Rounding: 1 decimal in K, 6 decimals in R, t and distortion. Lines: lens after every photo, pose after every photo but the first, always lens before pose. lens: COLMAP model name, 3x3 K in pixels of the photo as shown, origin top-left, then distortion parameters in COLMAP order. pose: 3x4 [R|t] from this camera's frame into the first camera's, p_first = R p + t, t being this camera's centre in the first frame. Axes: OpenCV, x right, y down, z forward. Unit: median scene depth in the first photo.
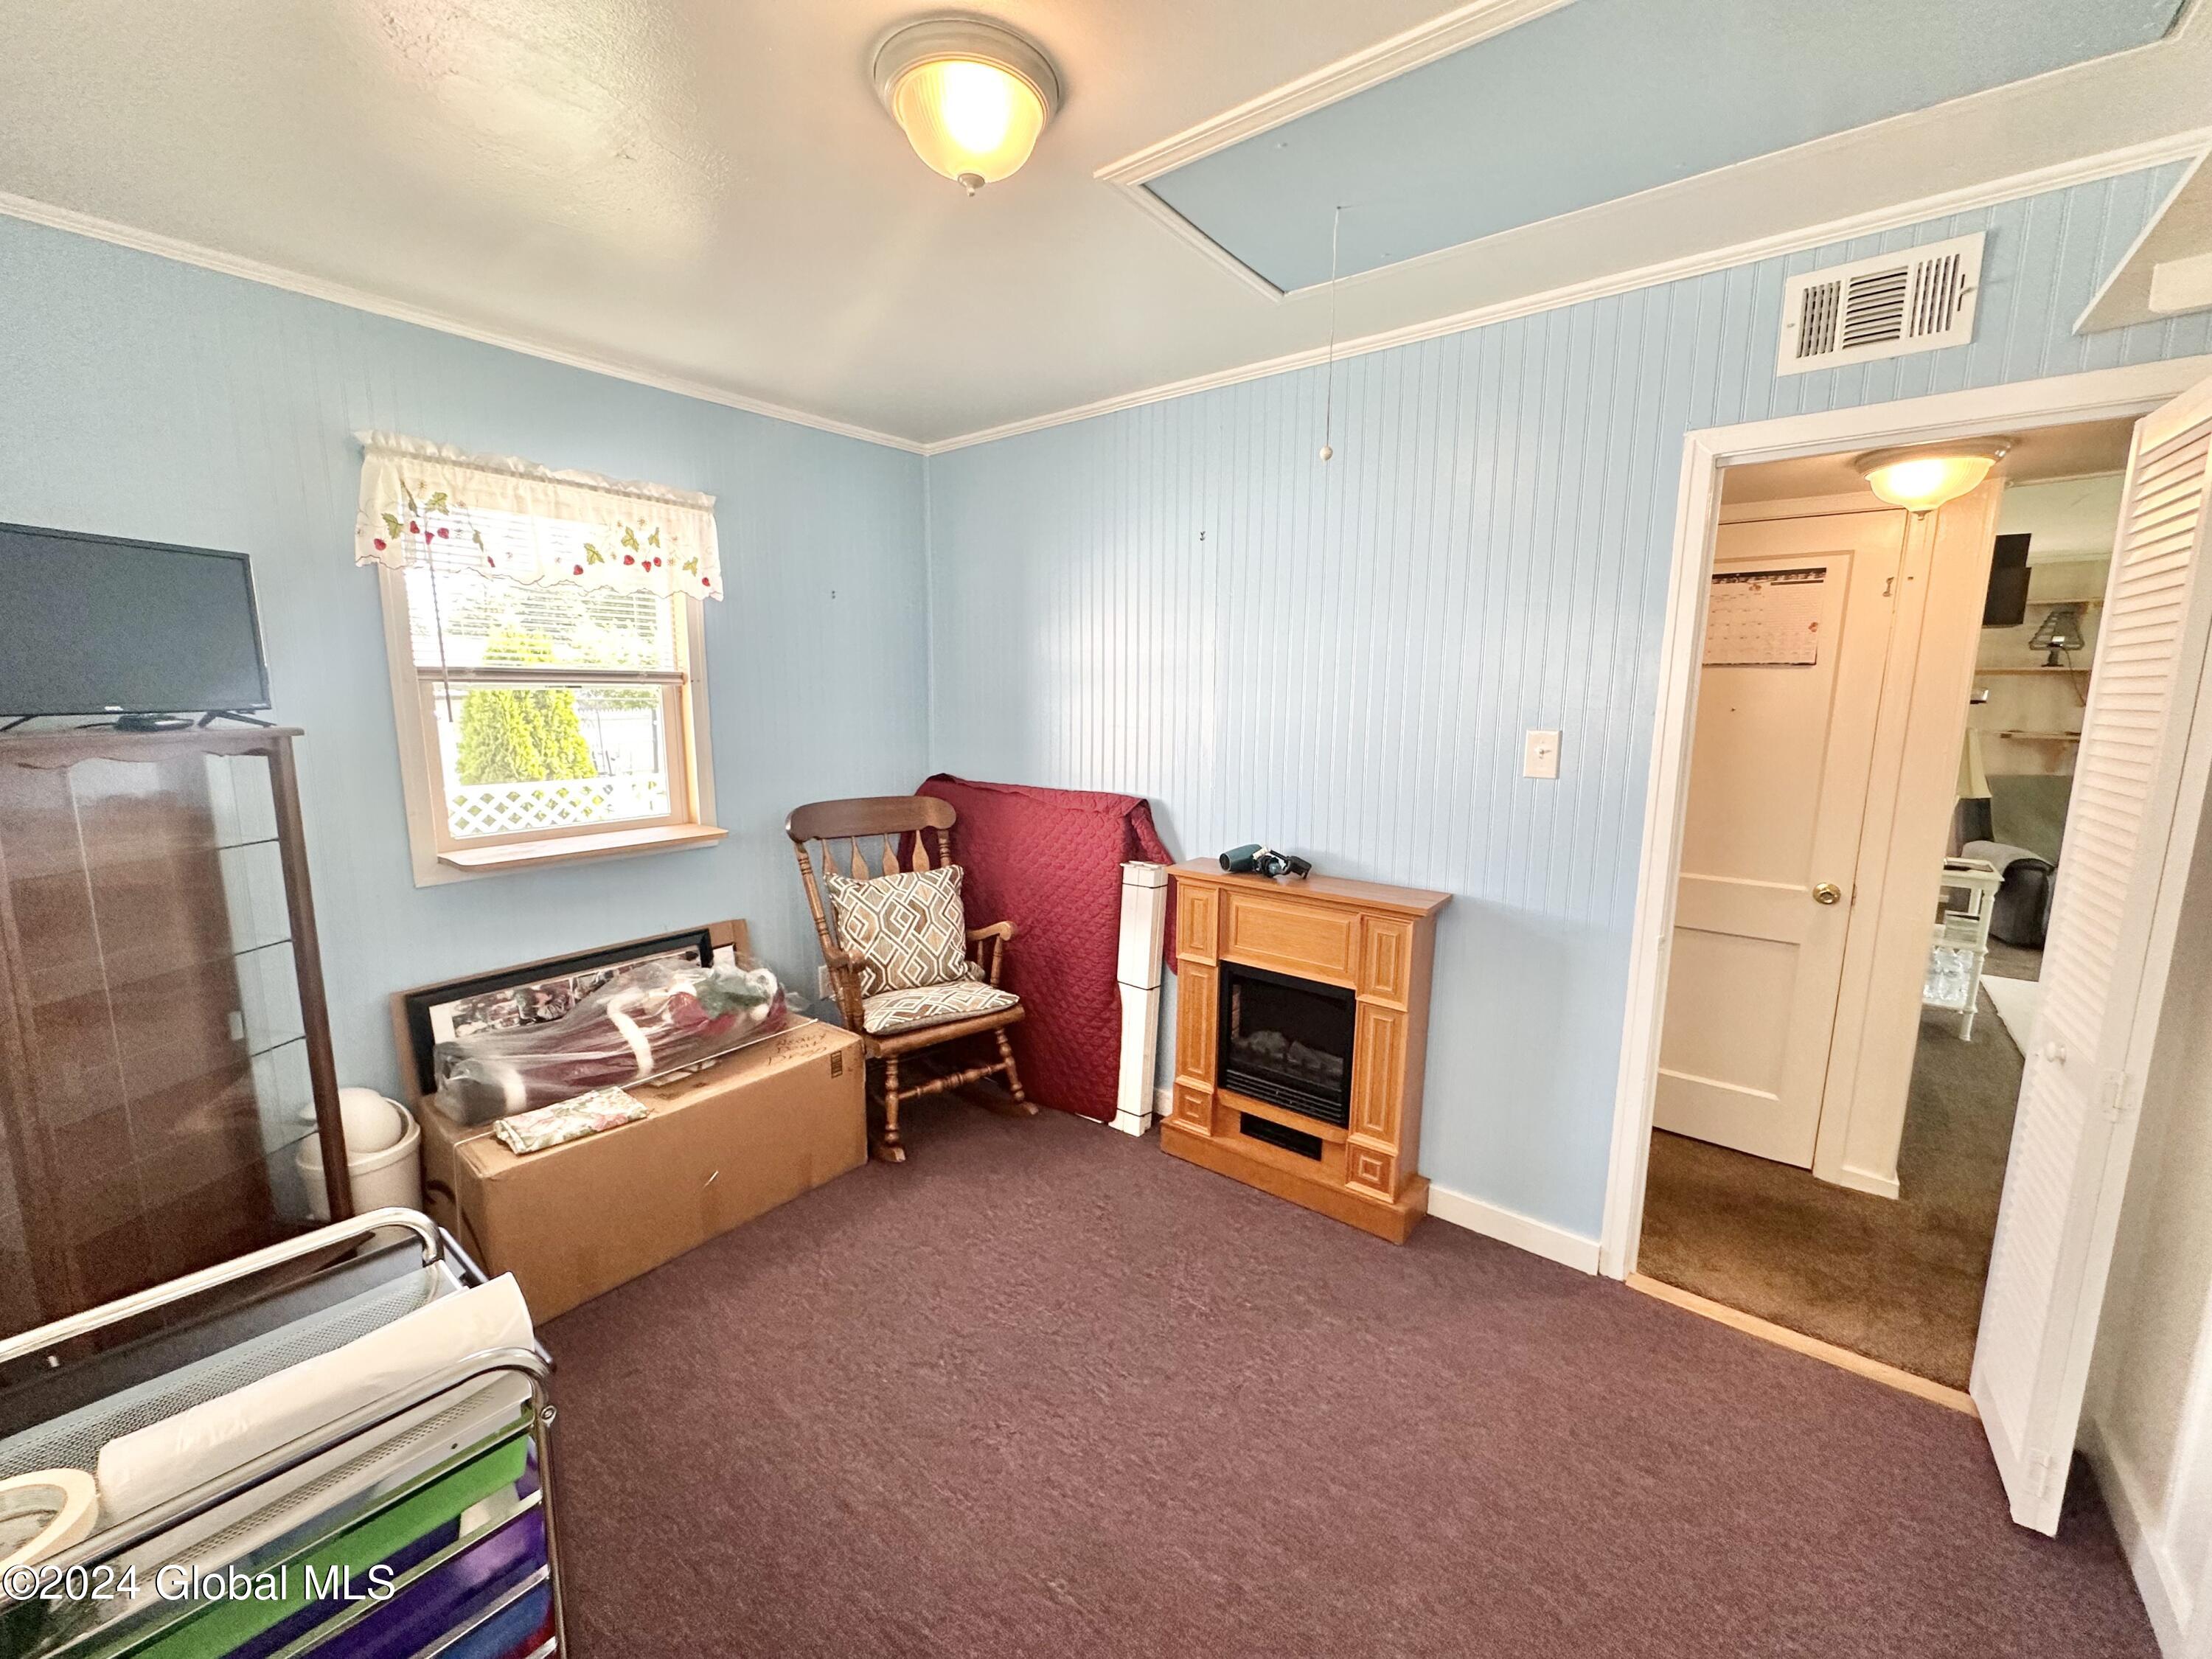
lens RADIAL K [[884.1, 0, 1105.2], [0, 884.1, 829.6], [0, 0, 1]] dist [-0.007801, 0.001975]
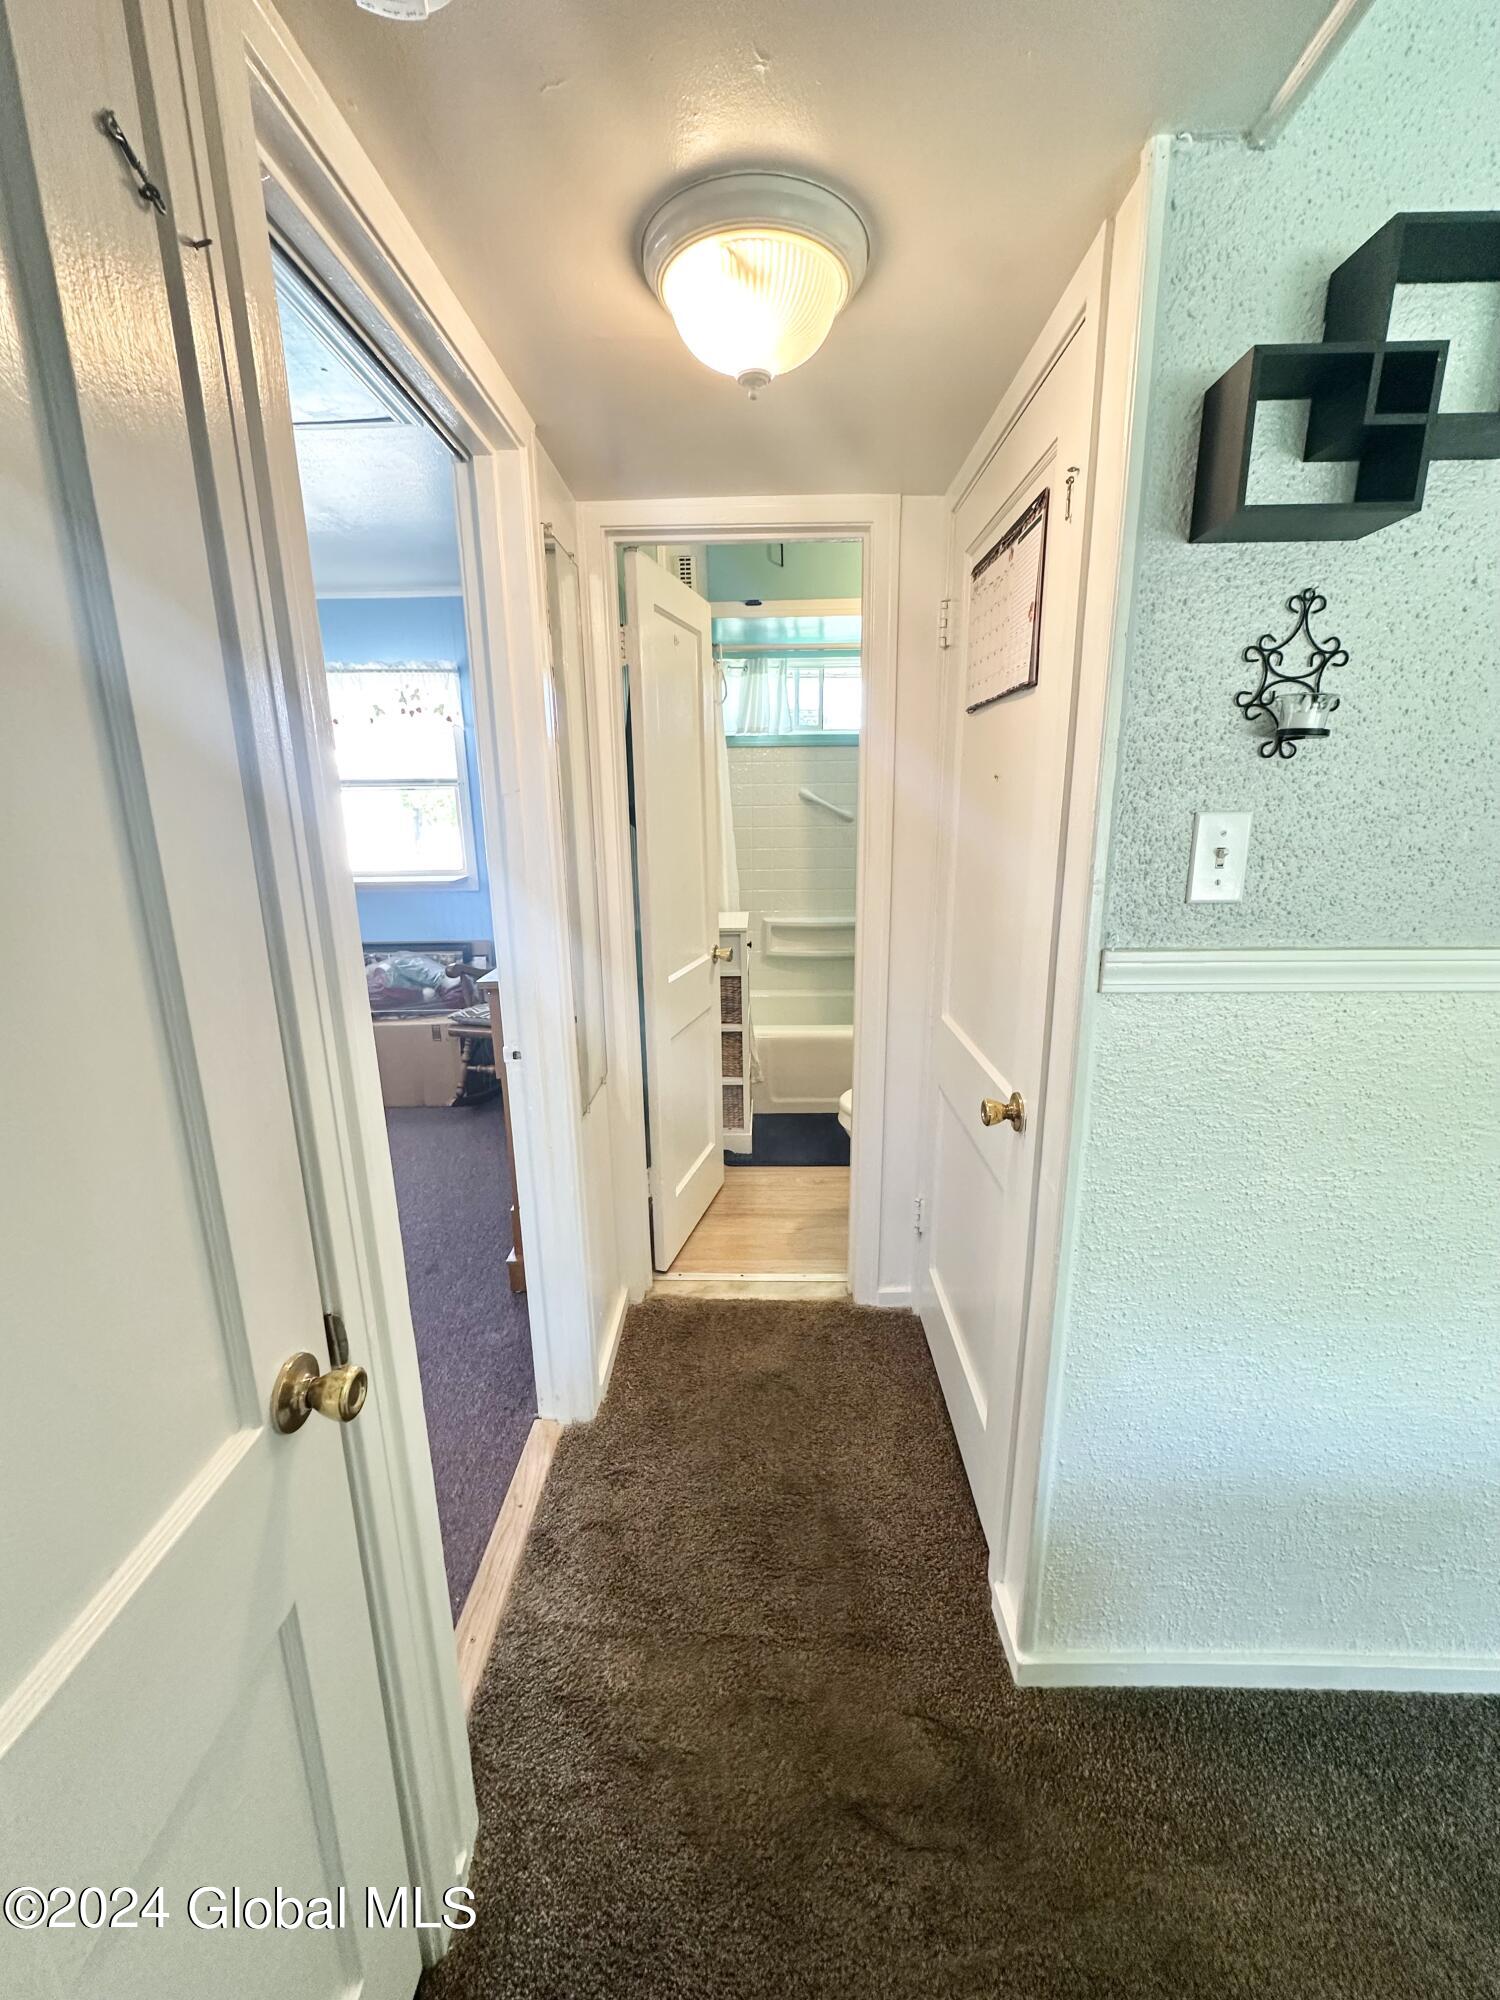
lens RADIAL K [[799.4, 0, 750.0], [0, 799.4, 1000.0], [0, 0, 1]] dist [-0.007801, 0.001975]
pose [[0.606458, 0.177012, -0.775161, 1.125179], [-0.107554, 0.984207, 0.140602, -0.048303], [0.787807, -0.001898, 0.615919, 0.578852]]
